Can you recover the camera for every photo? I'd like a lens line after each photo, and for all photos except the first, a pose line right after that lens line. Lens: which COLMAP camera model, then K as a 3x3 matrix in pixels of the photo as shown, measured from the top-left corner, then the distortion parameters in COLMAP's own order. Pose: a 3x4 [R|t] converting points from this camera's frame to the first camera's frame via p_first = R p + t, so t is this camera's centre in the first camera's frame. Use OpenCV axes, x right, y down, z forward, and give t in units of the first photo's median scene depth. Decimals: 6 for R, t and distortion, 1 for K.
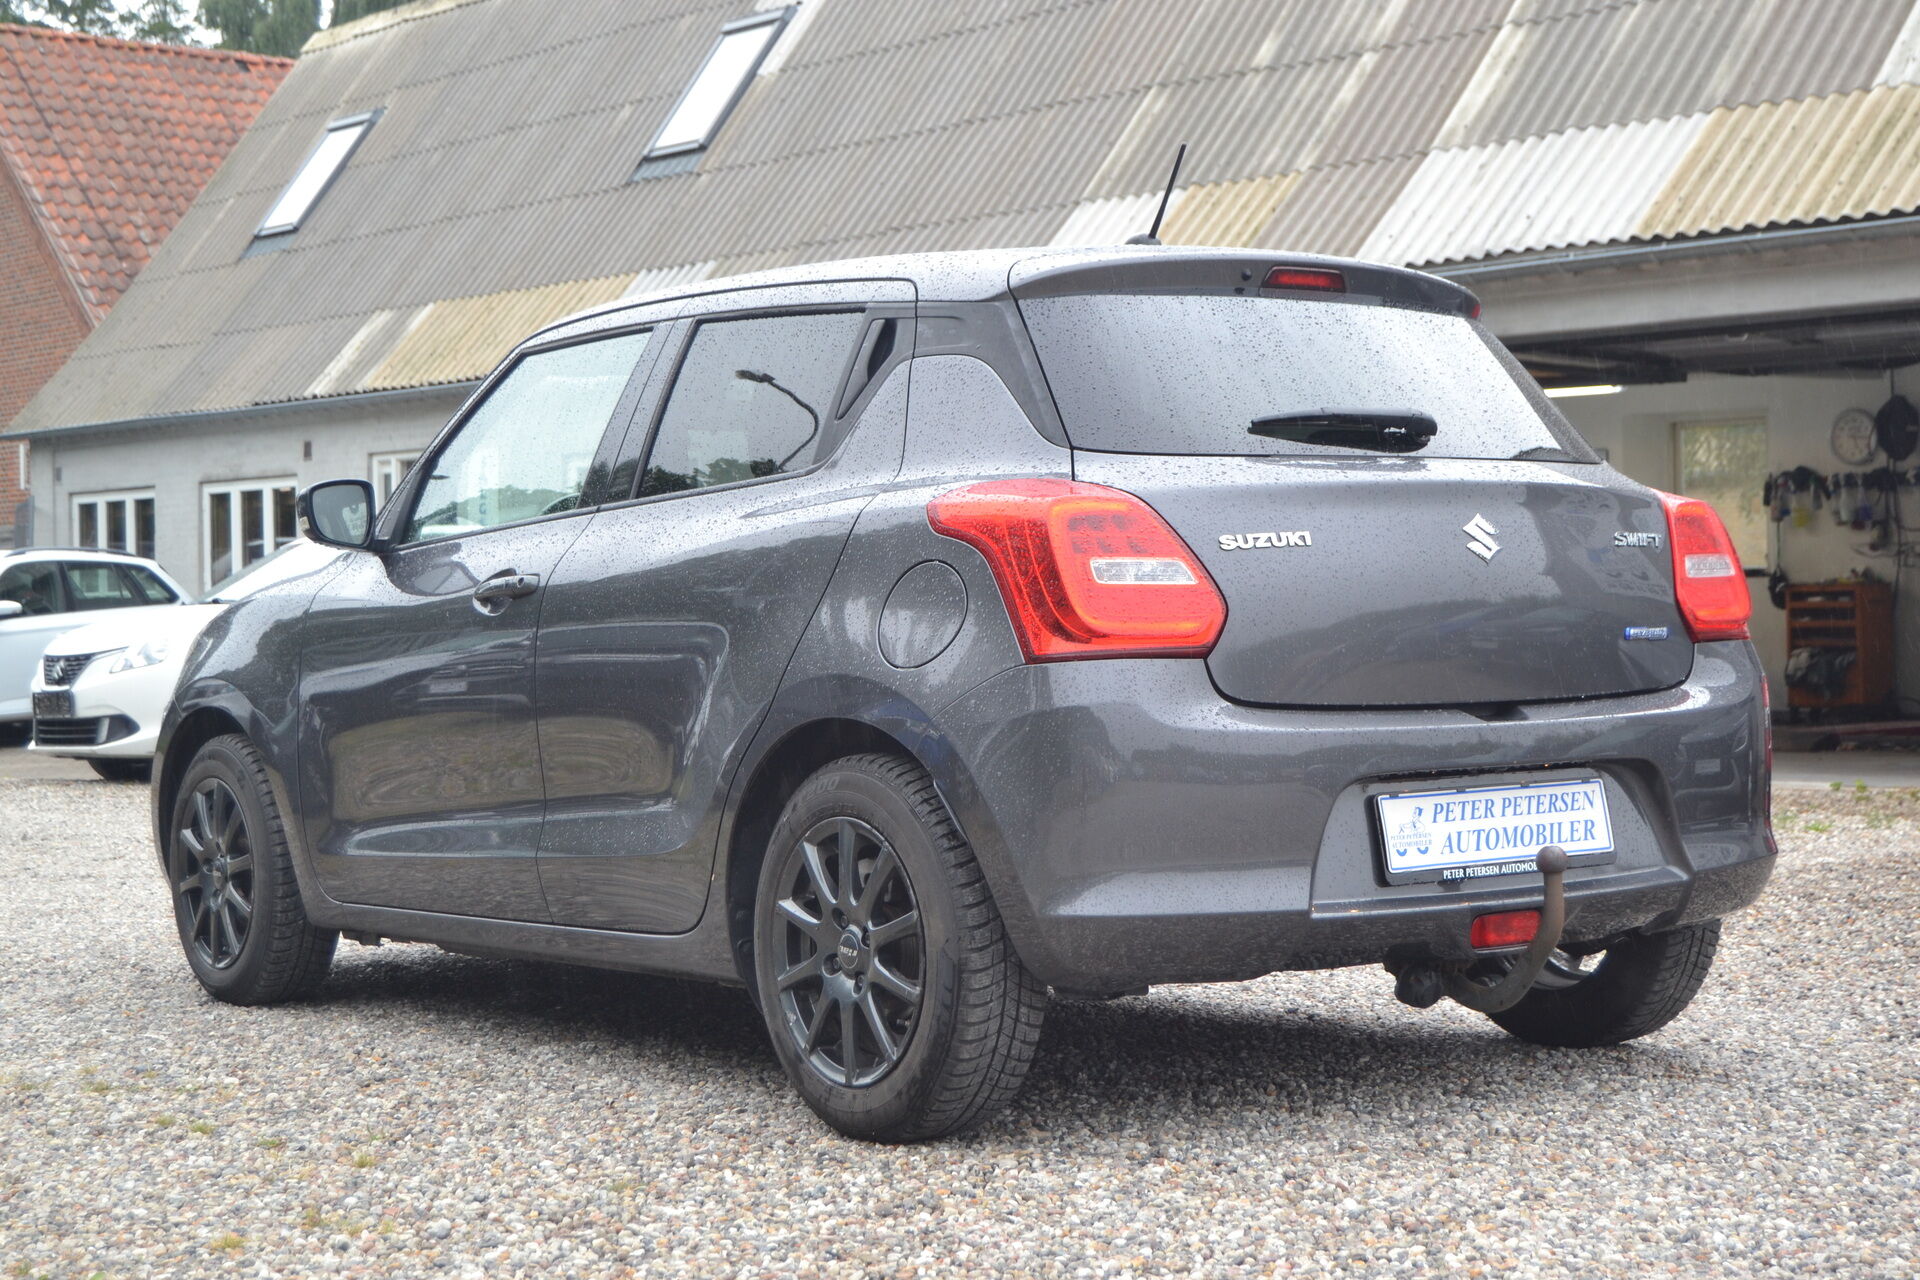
lens RADIAL K [[3146.8, 0, 839.0], [0, 3146.8, 638.1], [0, 0, 1]] dist [-0.059421, -0.006636]
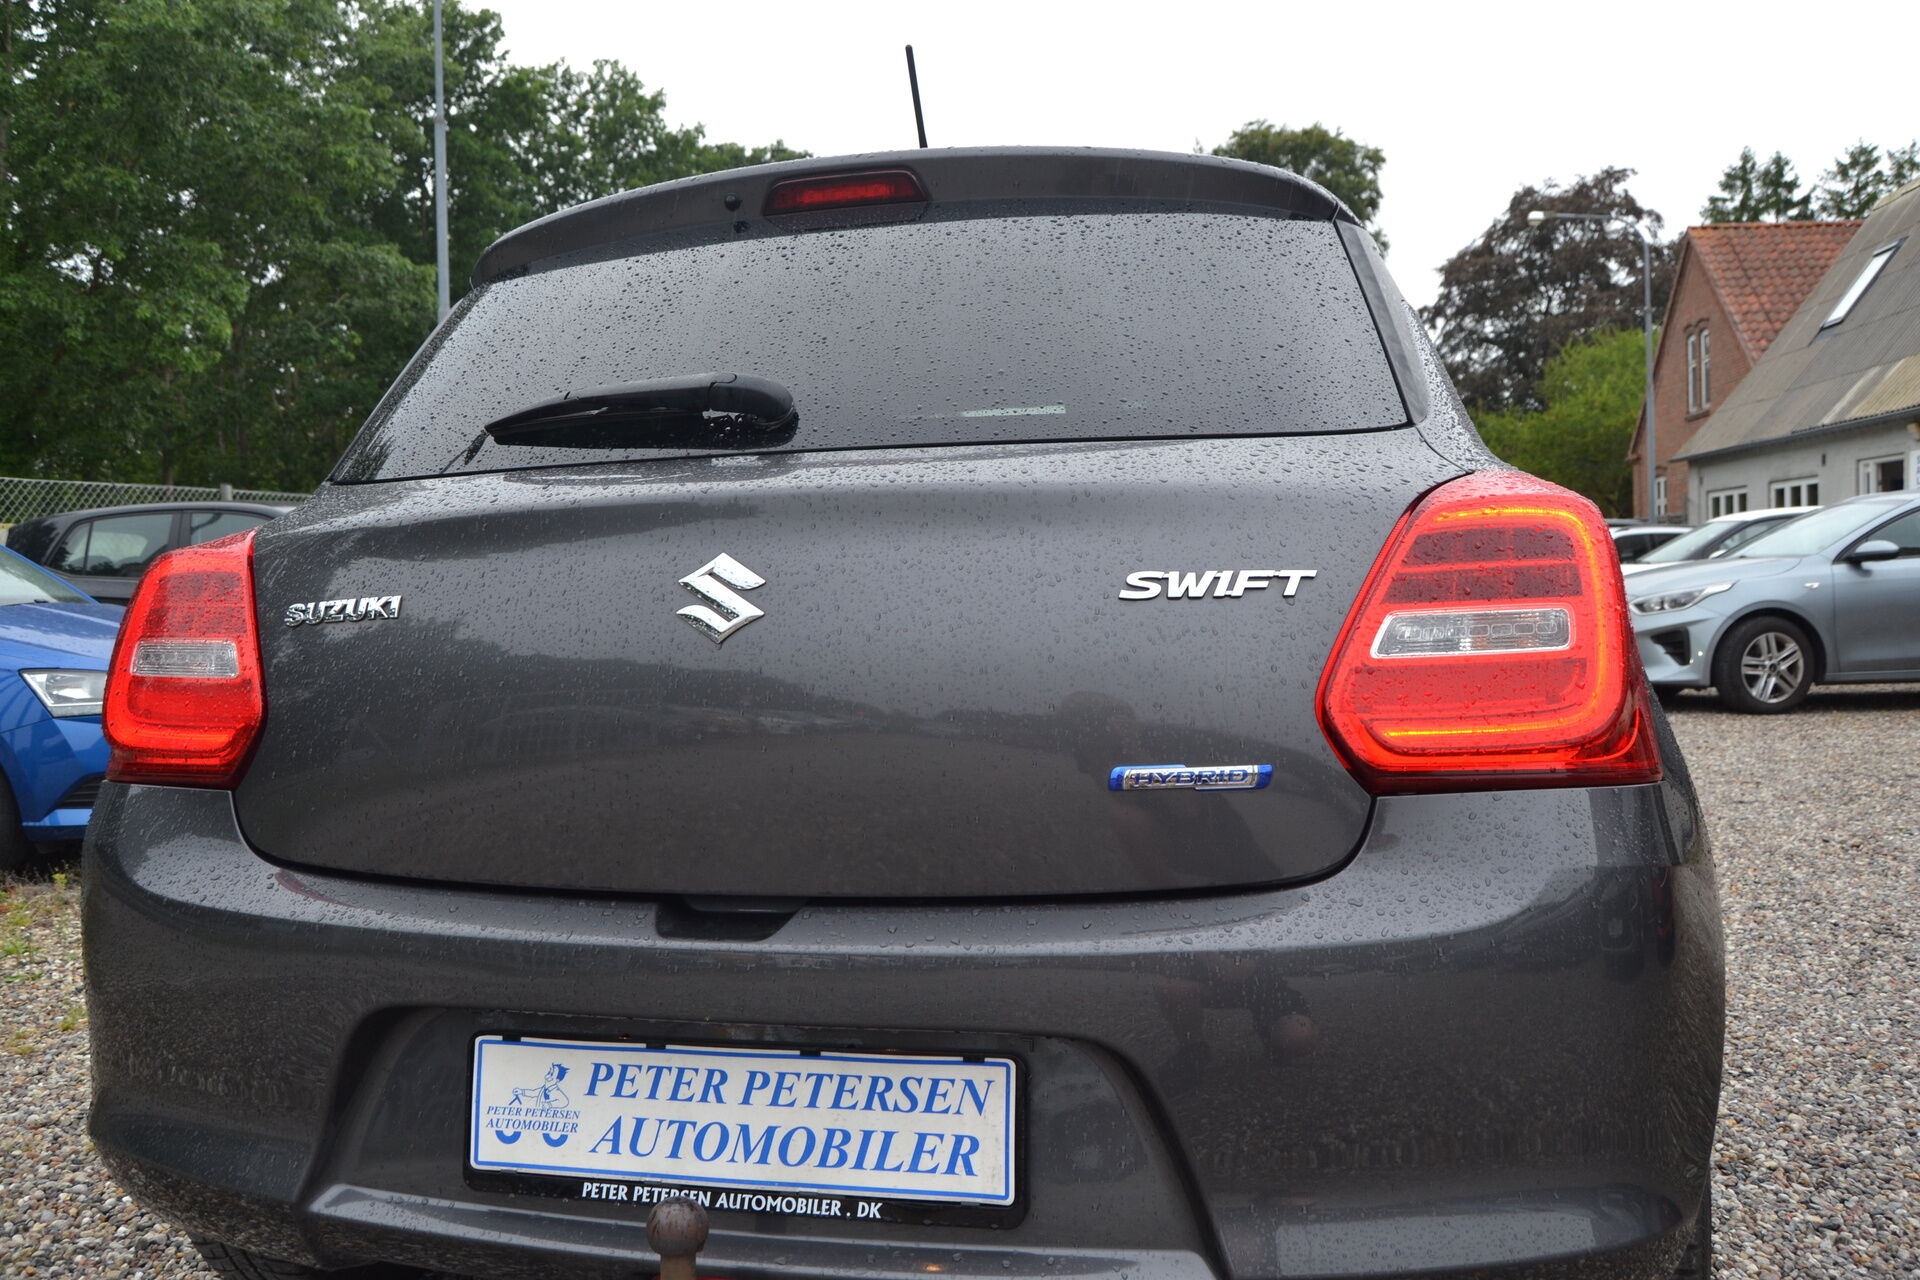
lens RADIAL K [[1506.0, 0, 940.5], [0, 1506.0, 643.6], [0, 0, 1]] dist [-0.093025, 0.036889]
pose [[0.666733, 0.027618, -0.744784, 0.414699], [0.011710, 0.998802, 0.047520, -0.034776], [0.745204, -0.040405, 0.665611, 0.830542]]
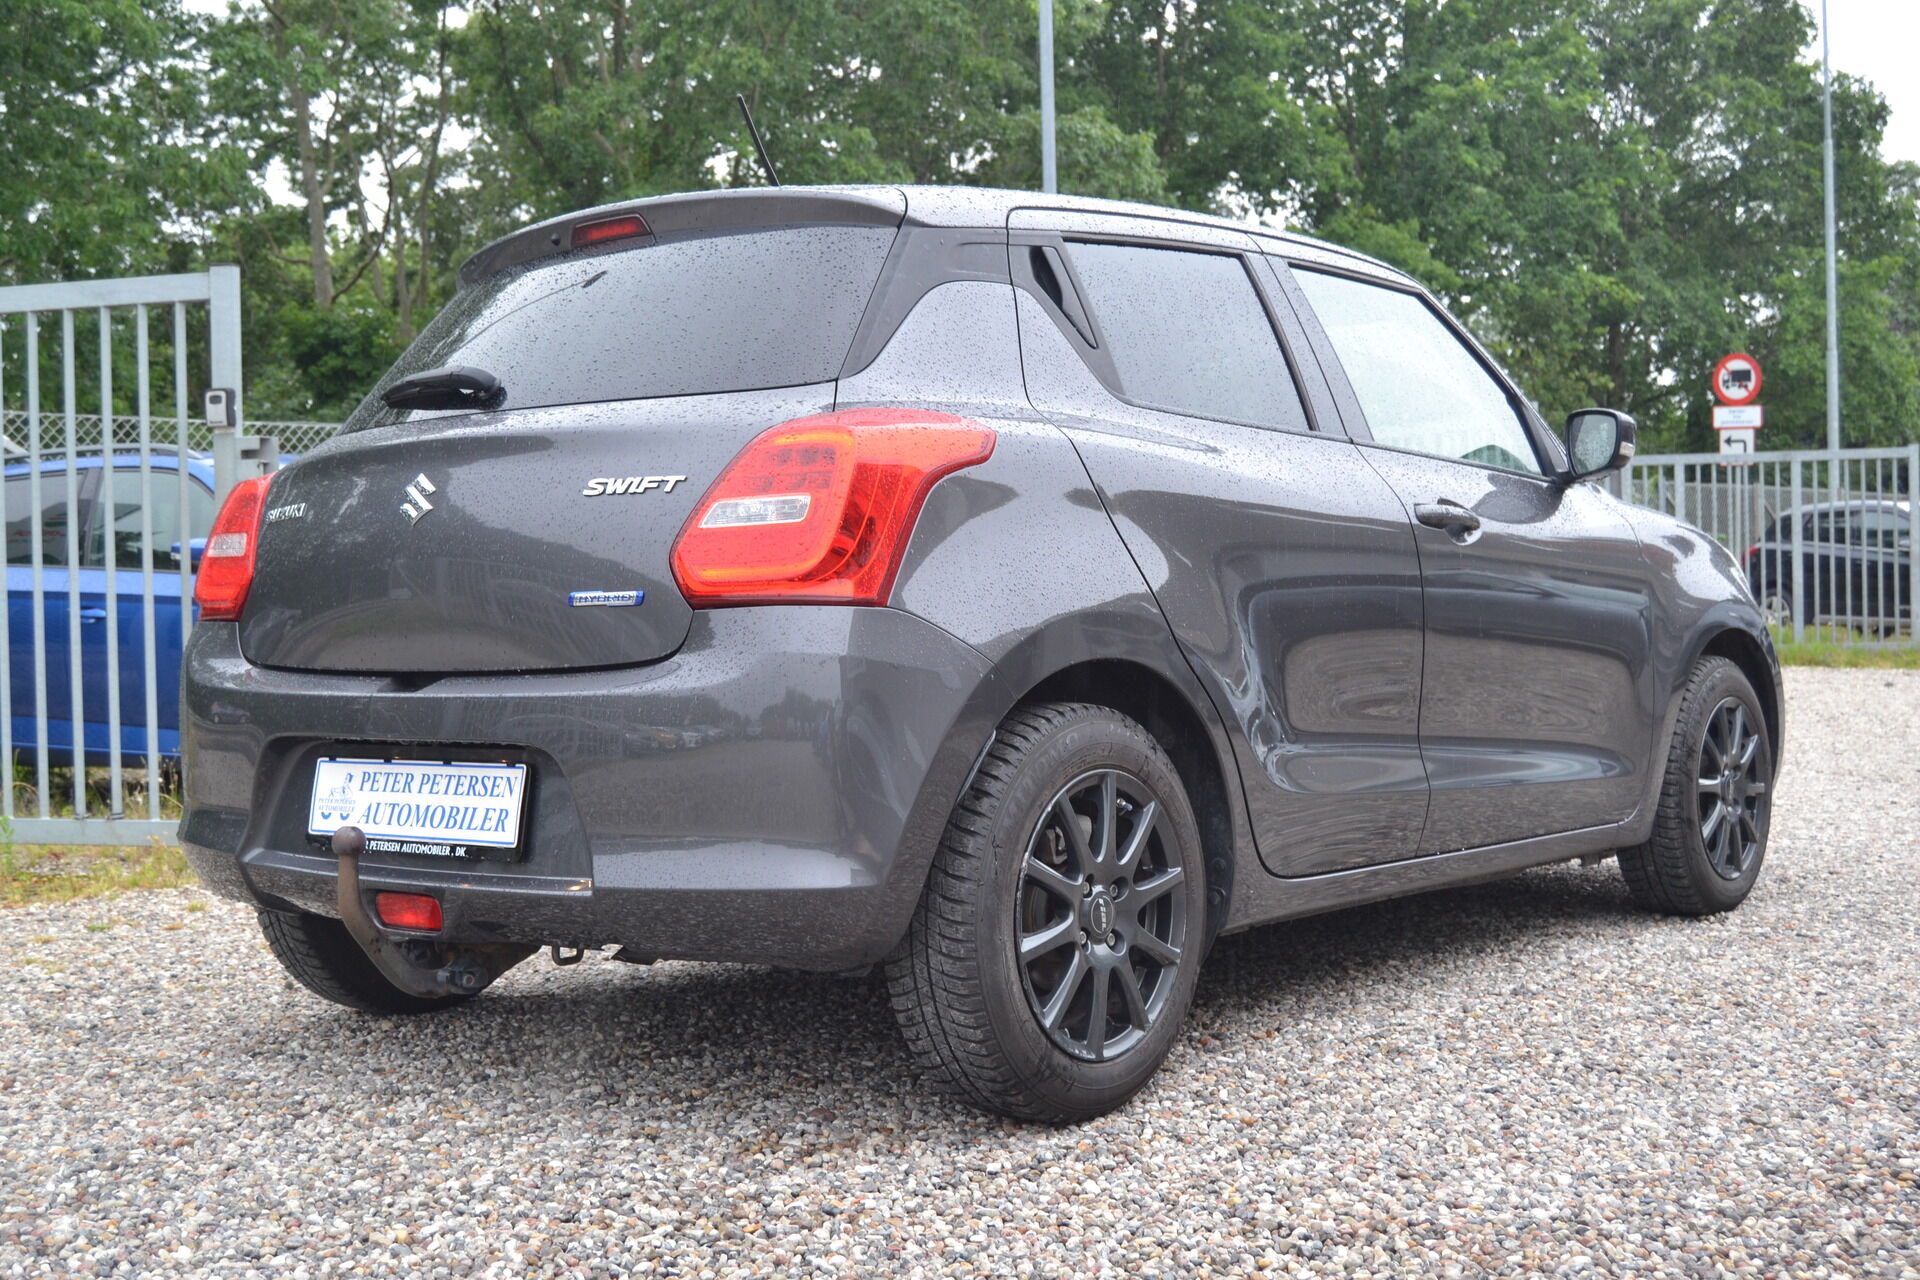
lens RADIAL K [[2203.8, 0, 960.0], [0, 2203.8, 640.0], [0, 0, 1]] dist [-0.044882, 0.069316]
pose [[0.283106, 0.029005, -0.958650, 0.865165], [0.010991, 0.999379, 0.033483, -0.009276], [0.959026, -0.020016, 0.282611, 0.942380]]
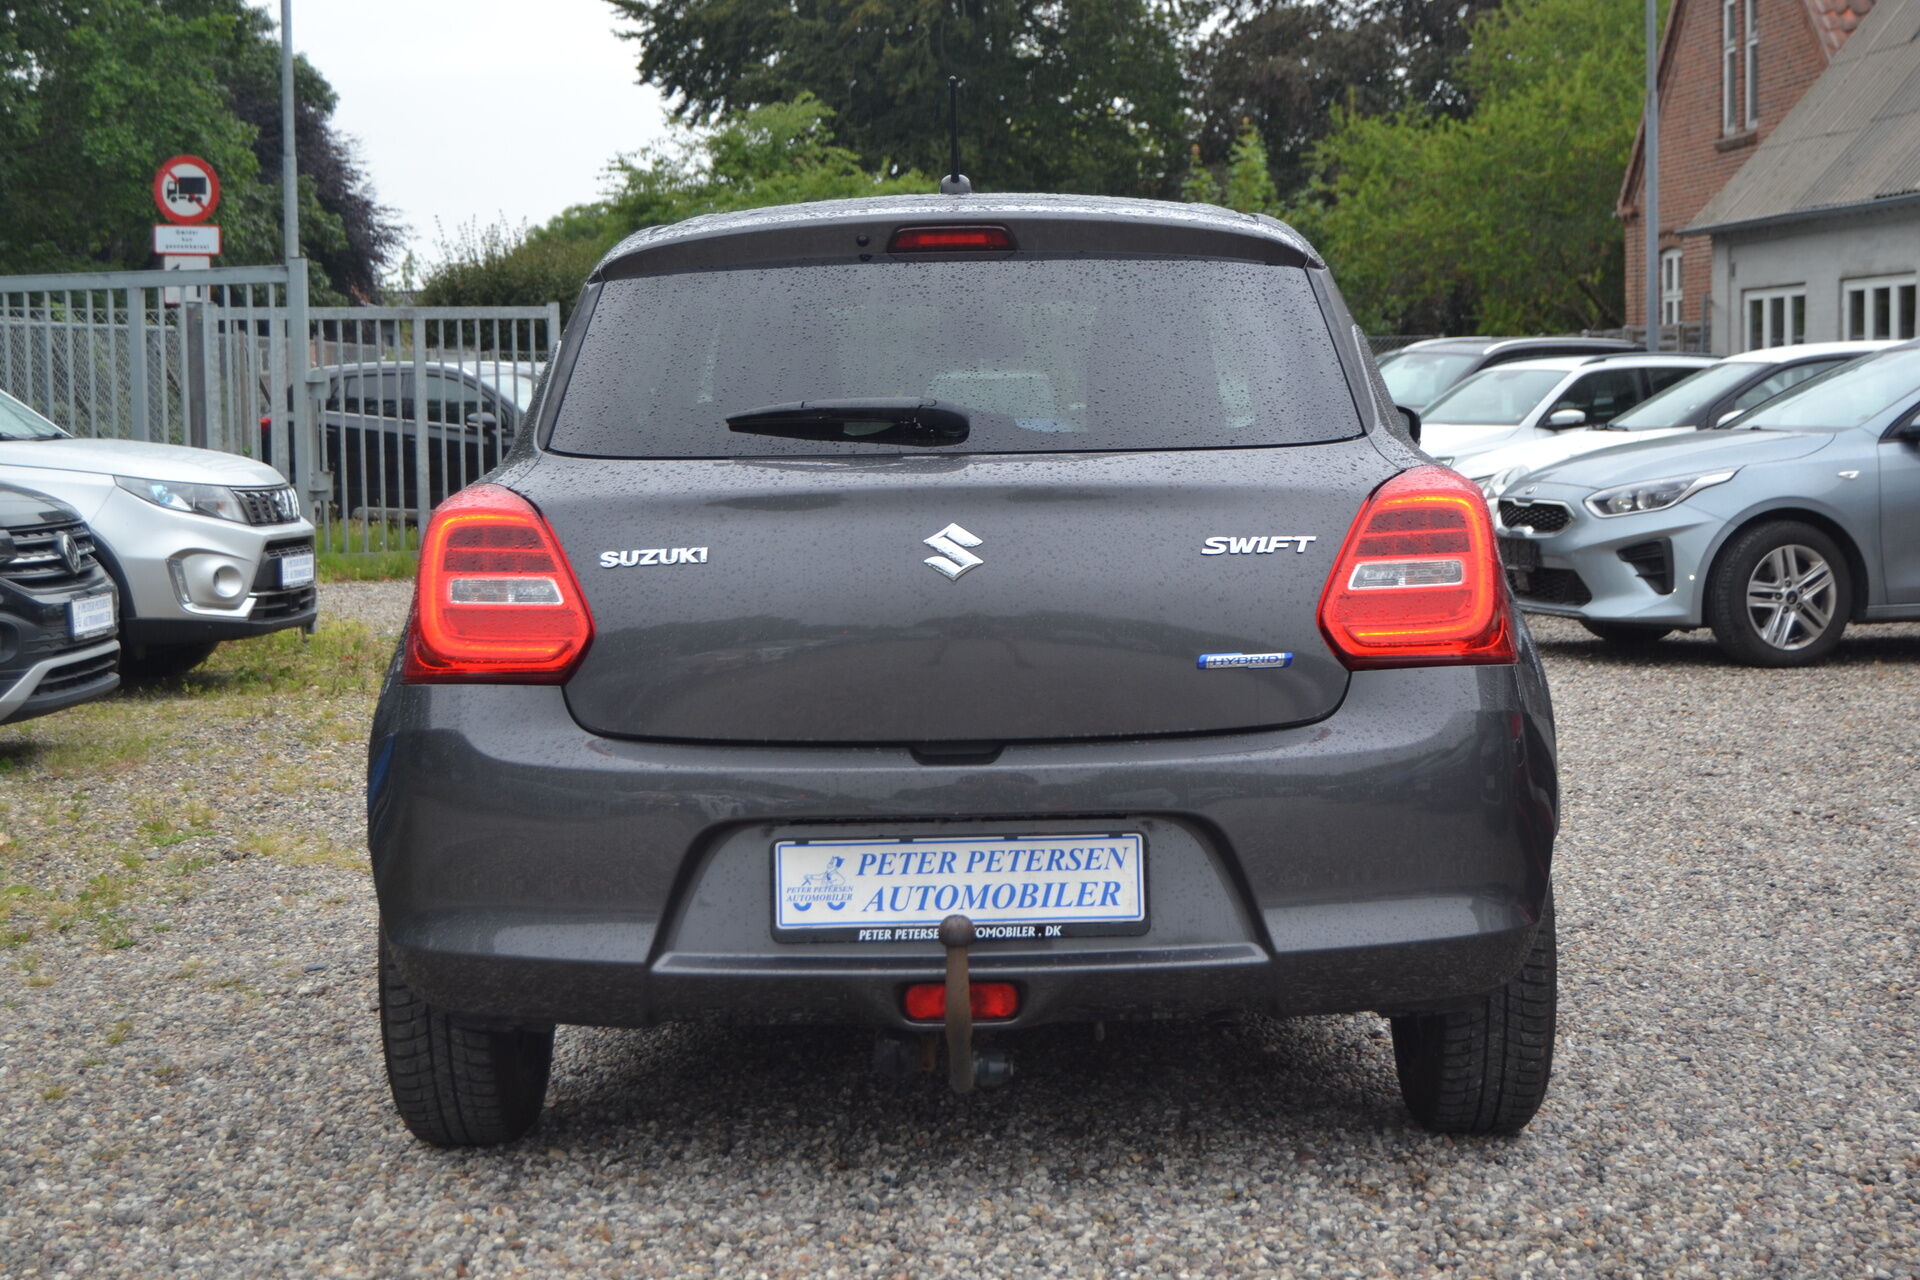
lens RADIAL K [[3146.8, 0, 839.0], [0, 3146.8, 638.1], [0, 0, 1]] dist [-0.059421, -0.006636]
pose [[0.794707, 0.044111, -0.605388, 0.687988], [0.002811, 0.997078, 0.076341, -0.072509], [0.606986, -0.062370, 0.792261, 0.283099]]
